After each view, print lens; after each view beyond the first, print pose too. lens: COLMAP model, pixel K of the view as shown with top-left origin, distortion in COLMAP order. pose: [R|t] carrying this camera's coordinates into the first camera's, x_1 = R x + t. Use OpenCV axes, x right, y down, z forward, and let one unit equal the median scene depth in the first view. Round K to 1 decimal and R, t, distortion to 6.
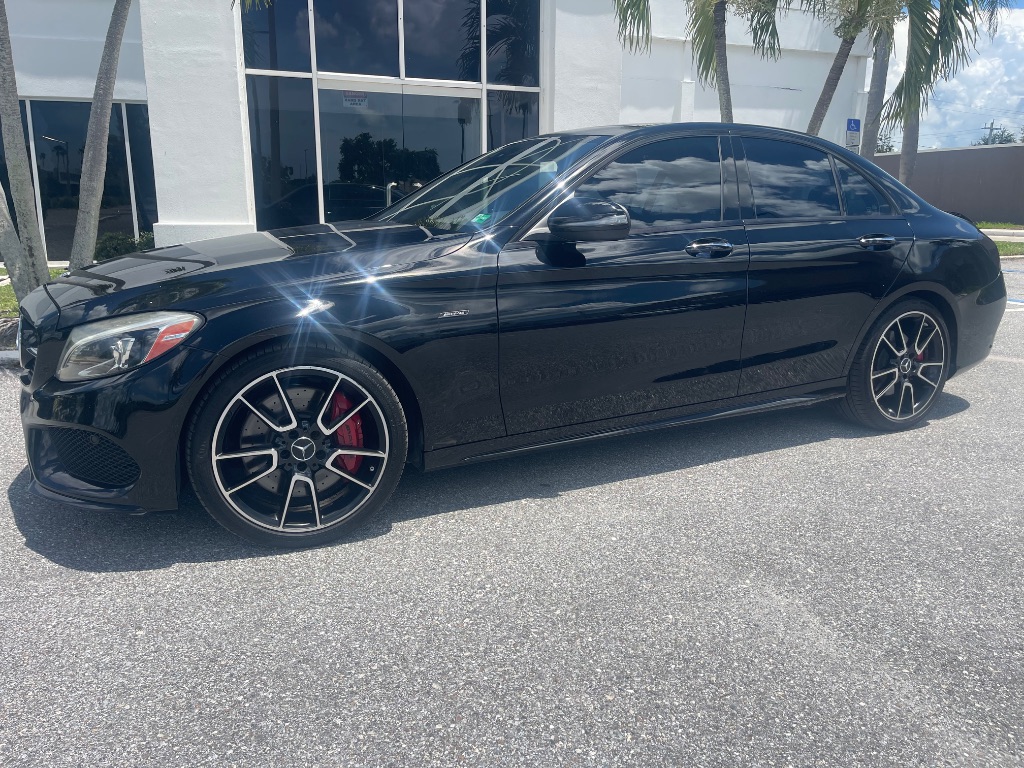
lens RADIAL K [[766.6, 0, 519.6], [0, 766.6, 381.4], [0, 0, 1]] dist [0.071283, -0.101408]
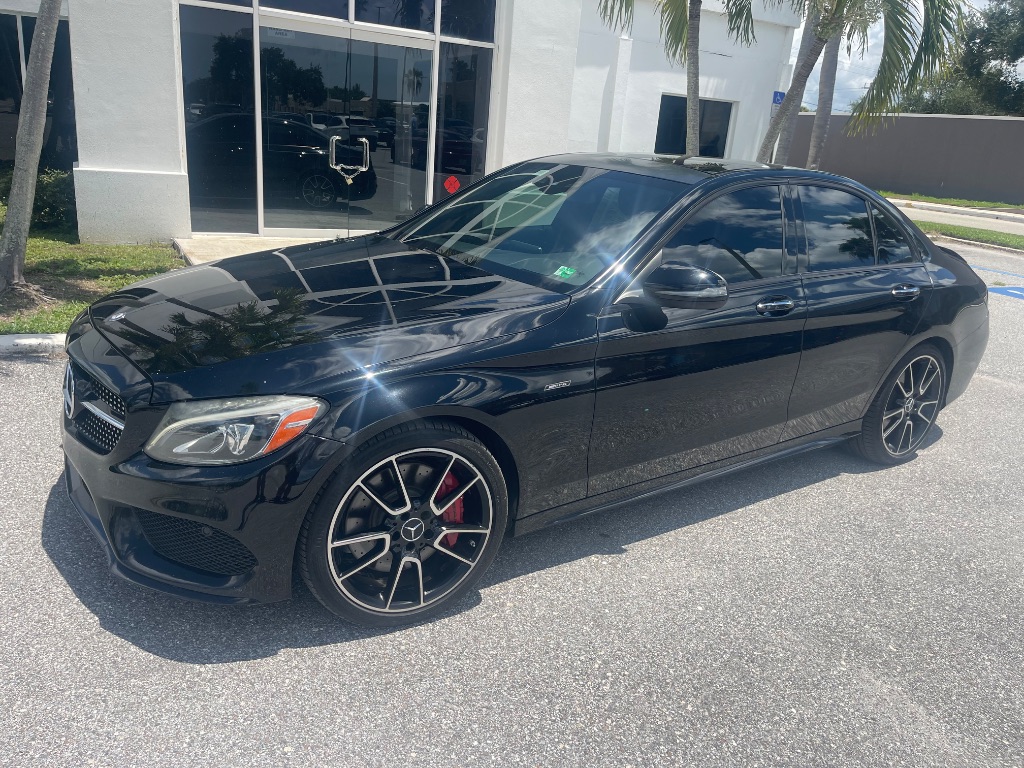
lens RADIAL K [[766.5, 0, 504.1], [0, 766.5, 388.9], [0, 0, 1]] dist [0.070718, -0.099324]
pose [[0.989716, 0.030088, 0.139849, -0.301868], [-0.043946, 0.994305, 0.097088, -0.183072], [-0.136131, -0.102235, 0.985402, 0.050426]]
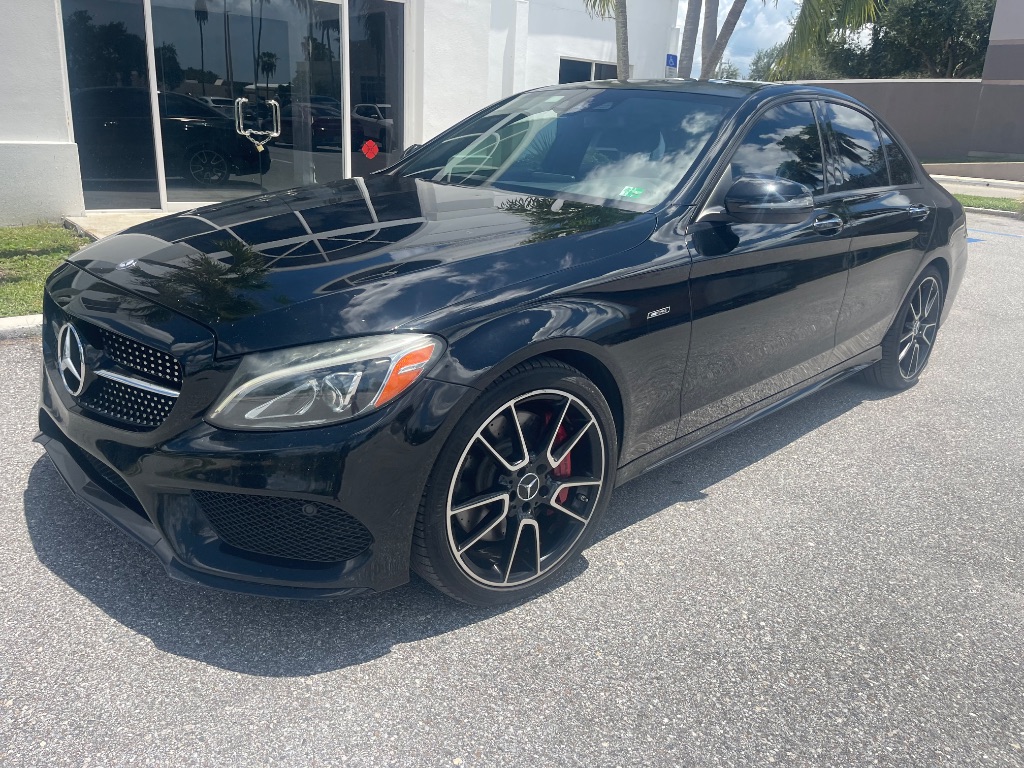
lens RADIAL K [[765.3, 0, 513.6], [0, 765.3, 378.1], [0, 0, 1]] dist [0.080834, -0.111829]
pose [[0.953885, -0.051772, 0.295673, -0.524606], [0.021680, 0.994324, 0.104164, -0.113259], [-0.299388, -0.092950, 0.949593, 0.226953]]
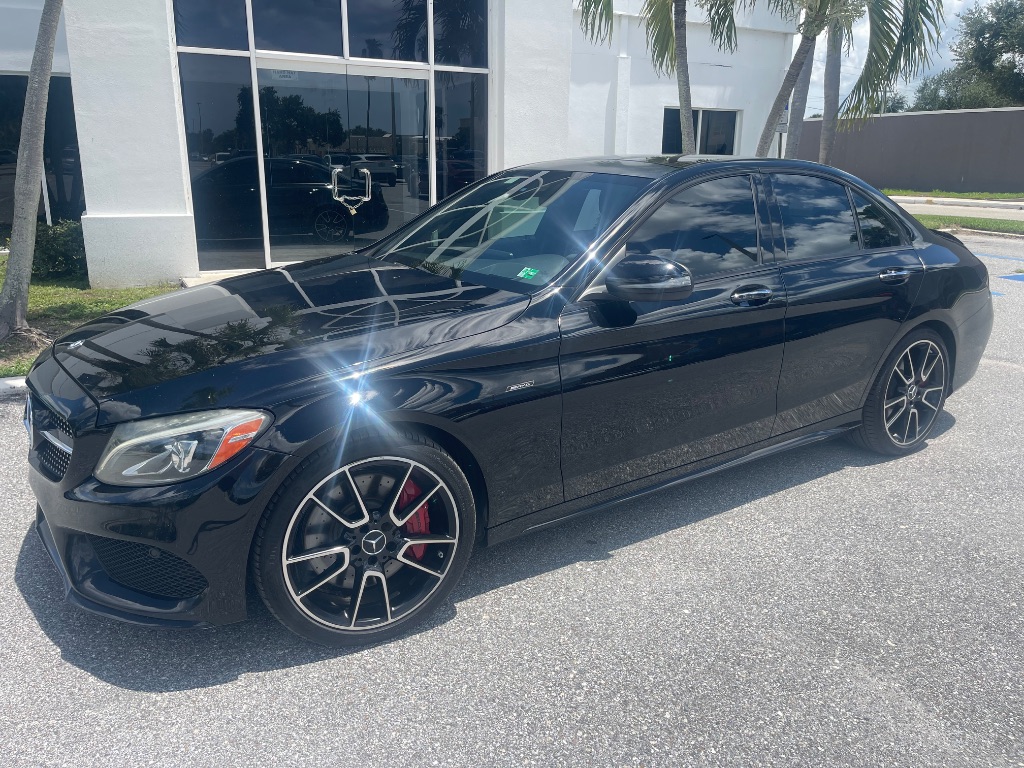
lens RADIAL K [[766.2, 0, 510.4], [0, 766.2, 375.6], [0, 0, 1]] dist [0.074960, -0.106306]
pose [[0.994351, -0.023328, 0.103544, -0.204234], [0.018449, 0.998685, 0.047829, -0.153539], [-0.104524, -0.045648, 0.993474, 0.059997]]
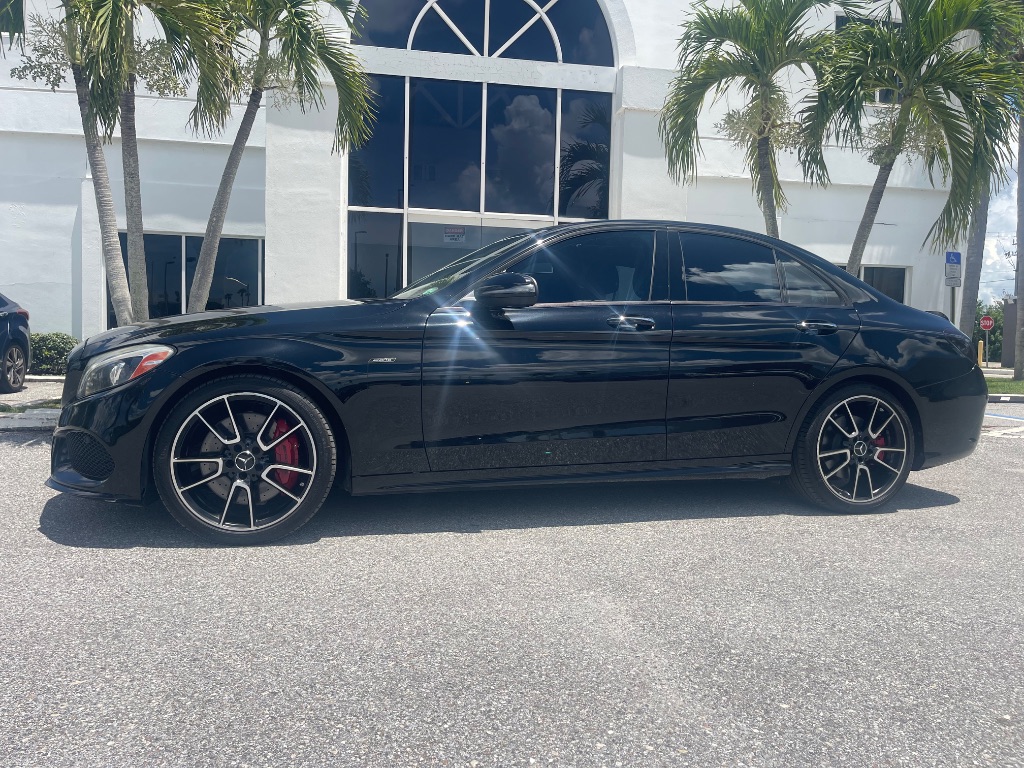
lens RADIAL K [[766.5, 0, 504.1], [0, 766.5, 388.9], [0, 0, 1]] dist [0.070718, -0.099324]
pose [[0.981639, 0.029225, -0.188497, 0.345392], [-0.060616, 0.984763, -0.162994, 0.147324], [0.180861, 0.171427, 0.968453, -0.131519]]
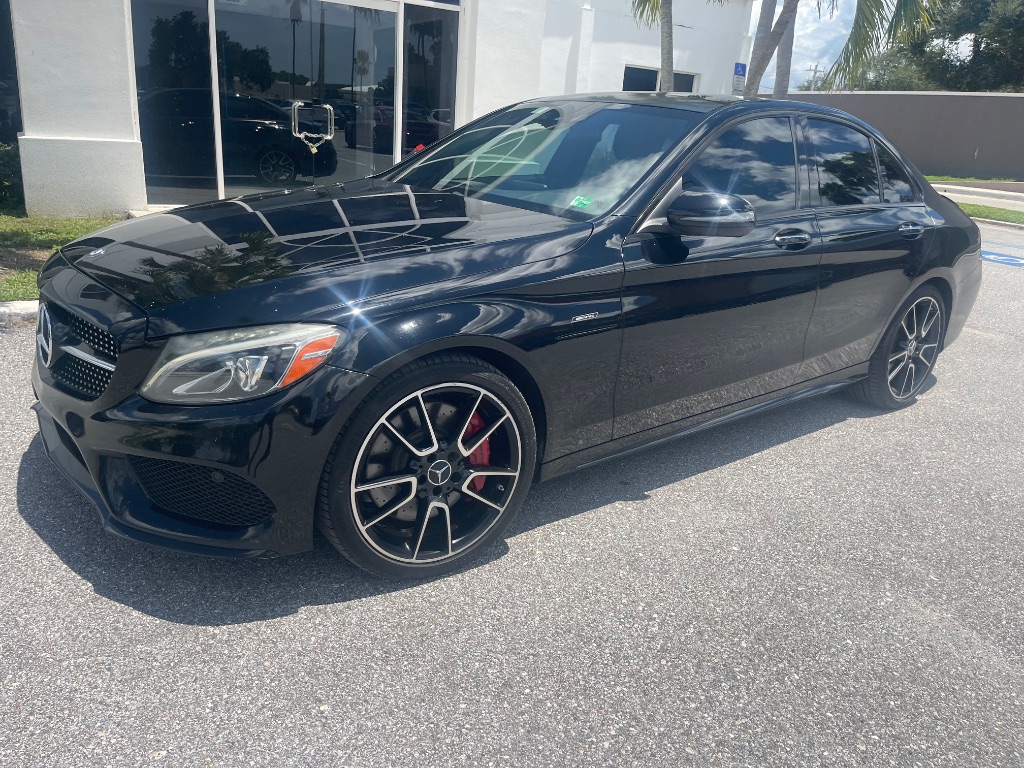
lens RADIAL K [[766.2, 0, 516.6], [0, 766.2, 389.8], [0, 0, 1]] dist [0.074739, -0.105490]
pose [[0.978434, -0.004436, 0.206514, -0.370084], [-0.018955, 0.993623, 0.111150, -0.106650], [-0.205690, -0.112667, 0.972110, 0.123096]]
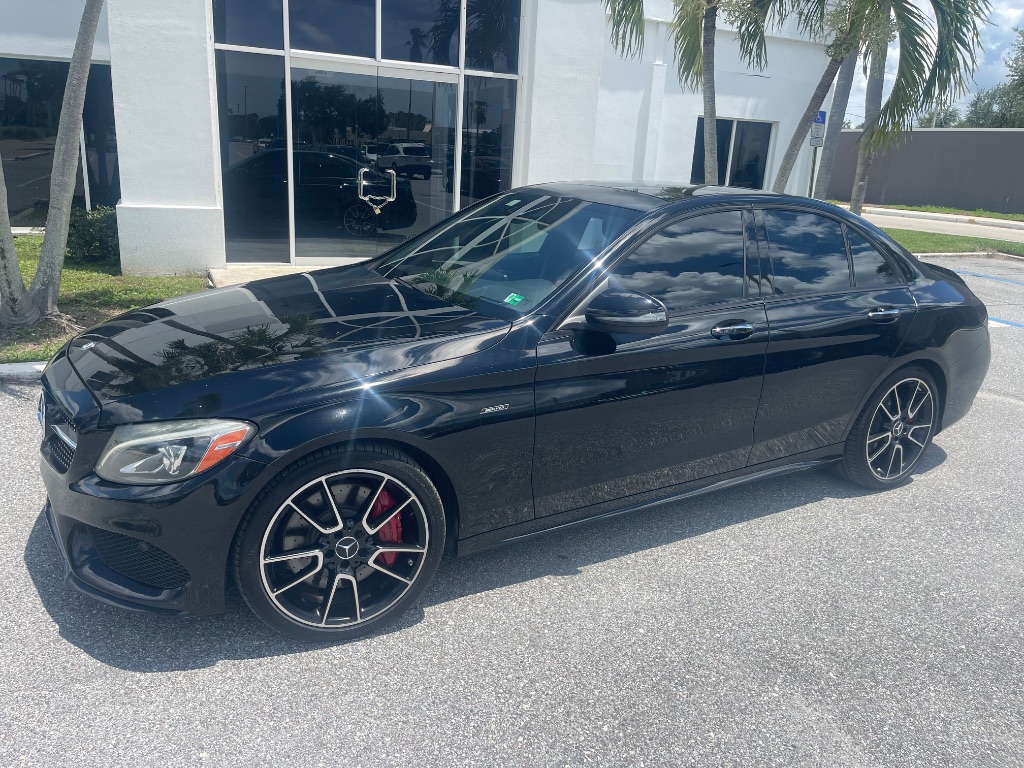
lens RADIAL K [[765.8, 0, 502.9], [0, 765.8, 387.0], [0, 0, 1]] dist [0.074609, -0.104191]
pose [[0.997746, 0.031507, 0.059250, -0.141049], [-0.035546, 0.997025, 0.068400, -0.194328], [-0.056919, -0.070352, 0.995897, 0.000372]]
